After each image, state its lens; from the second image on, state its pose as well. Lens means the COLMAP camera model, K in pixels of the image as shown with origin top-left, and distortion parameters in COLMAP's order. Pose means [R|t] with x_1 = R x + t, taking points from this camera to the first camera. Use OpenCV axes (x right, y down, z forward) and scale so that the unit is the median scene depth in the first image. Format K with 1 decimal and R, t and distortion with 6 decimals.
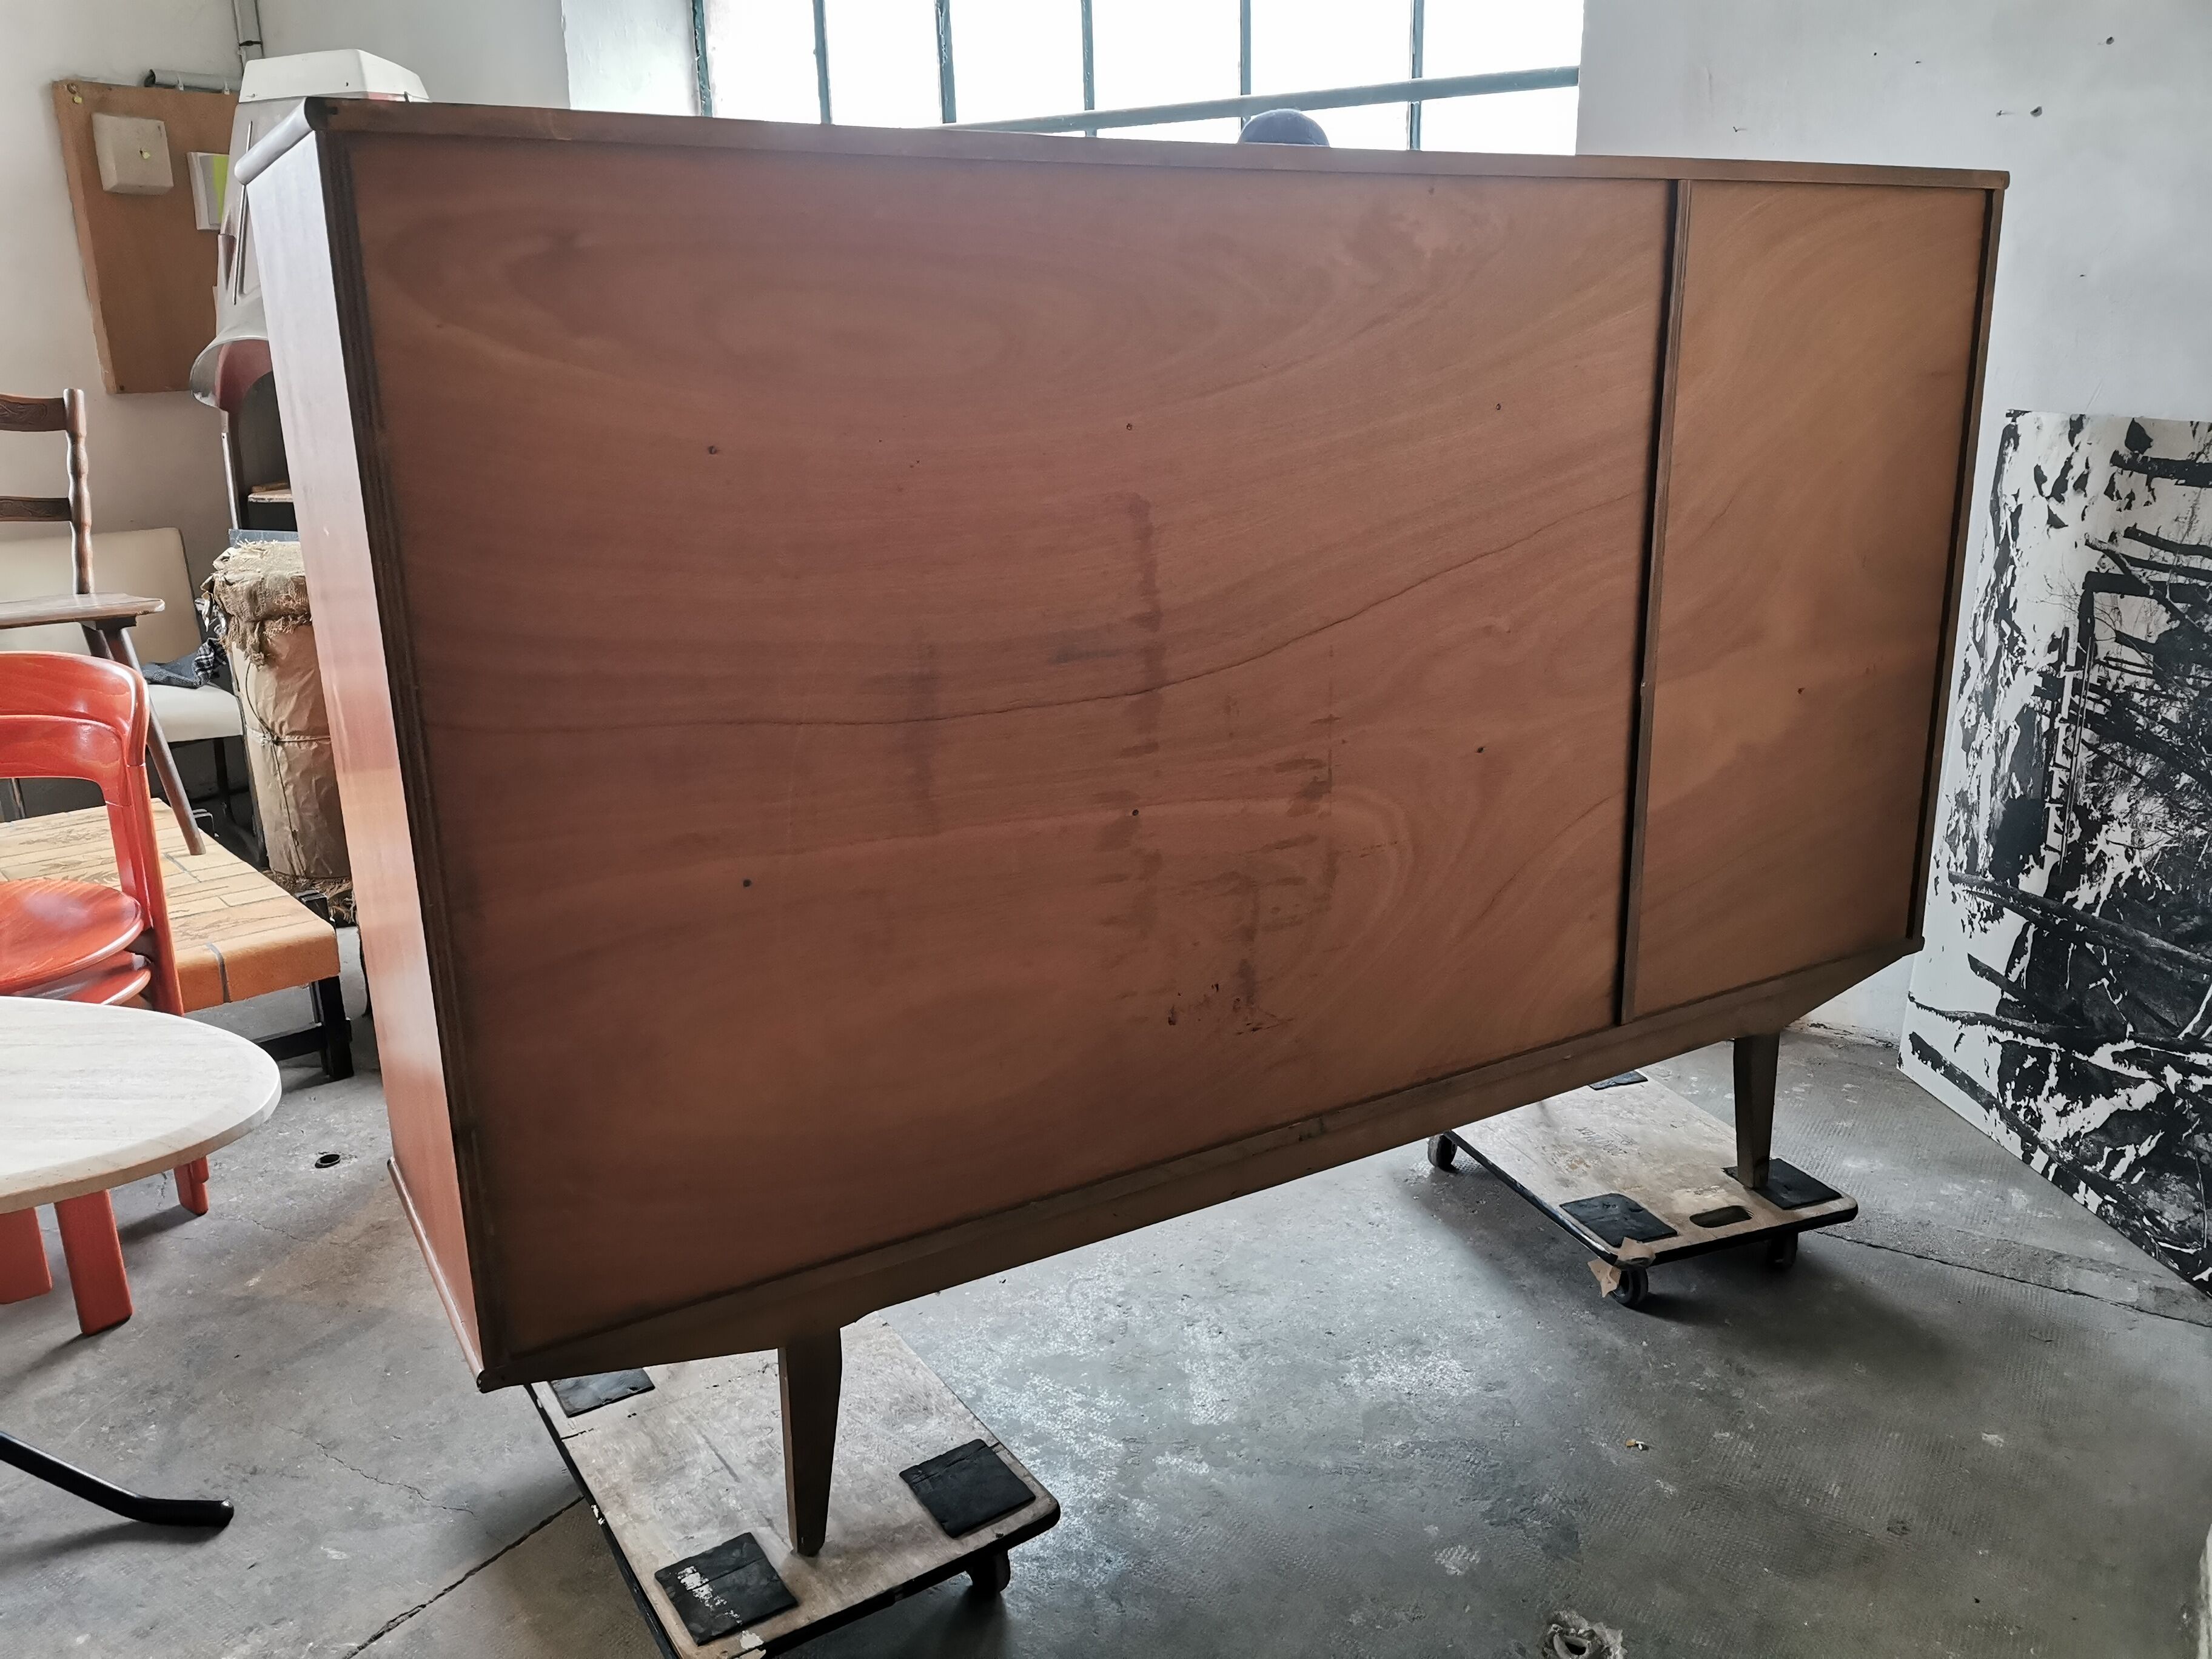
lens RADIAL K [[1753.1, 0, 1106.0], [0, 1753.1, 829.5], [0, 0, 1]] dist [0.125256, -0.074201]
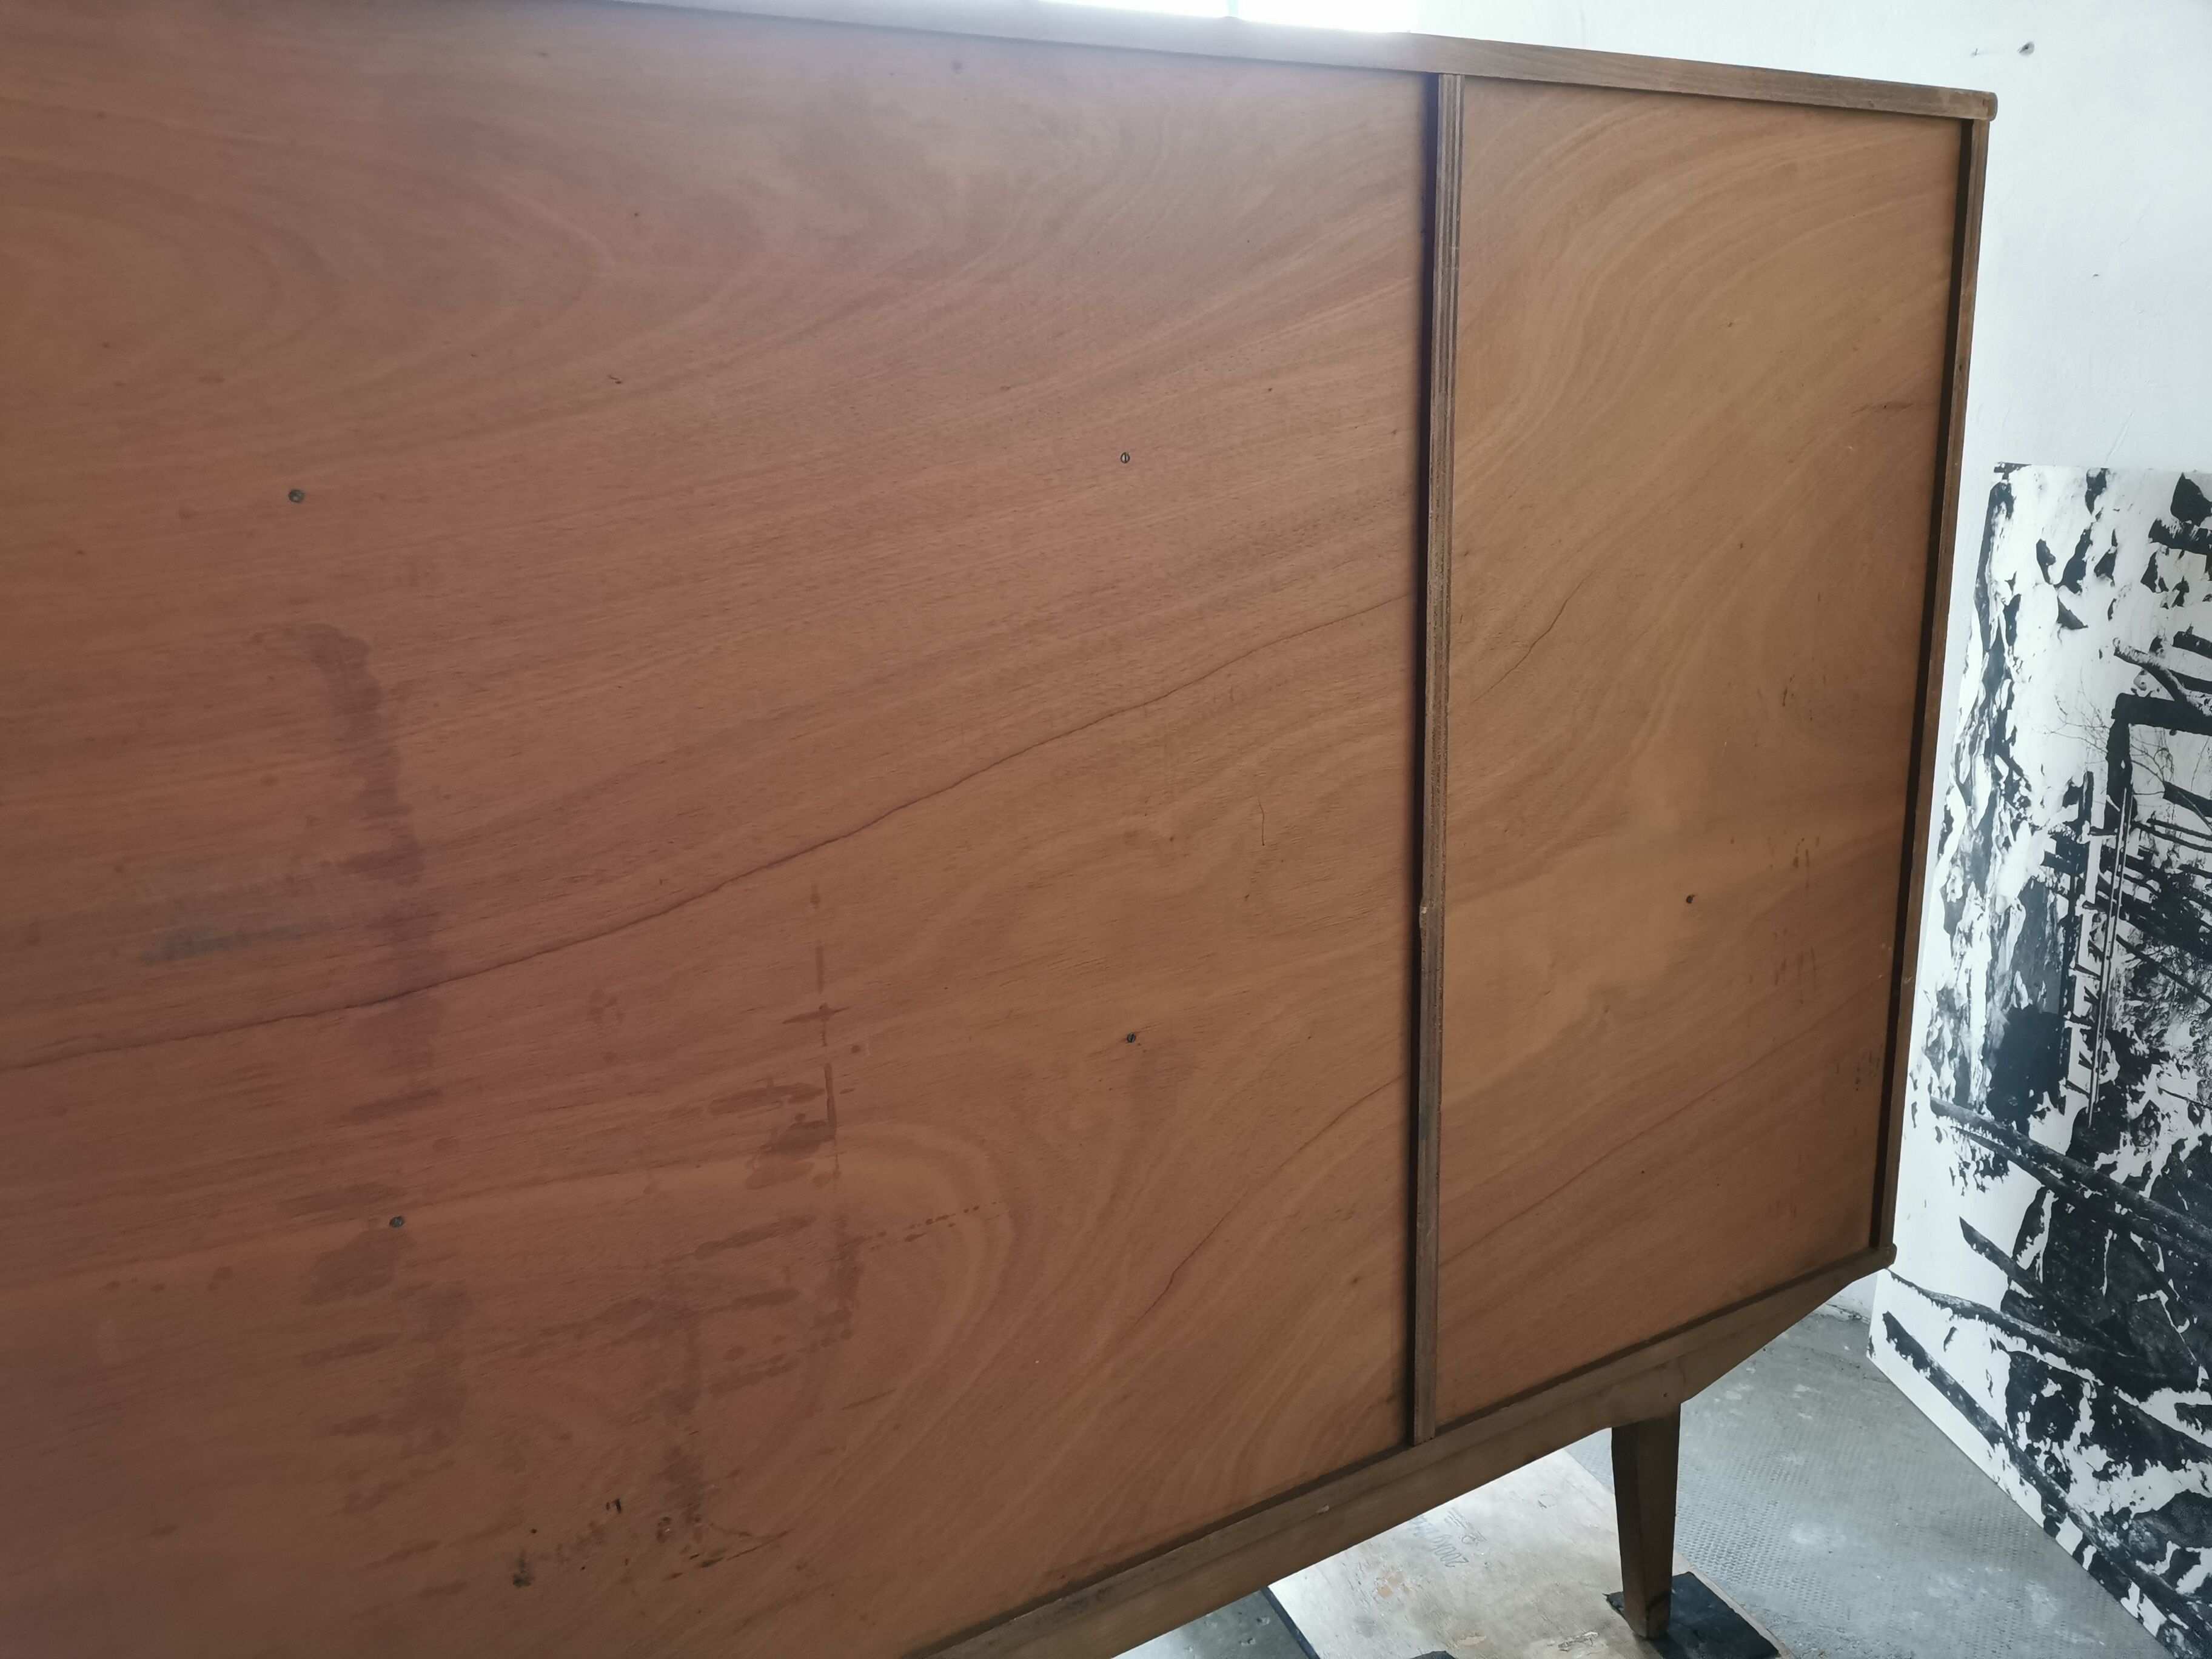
lens RADIAL K [[1760.0, 0, 1059.8], [0, 1760.0, 862.6], [0, 0, 1]] dist [0.059807, -0.014185]
pose [[0.999814, -0.009733, -0.016663, 0.169961], [0.009445, 0.999807, -0.017237, -0.080092], [0.016828, 0.017076, 0.999713, 0.353095]]
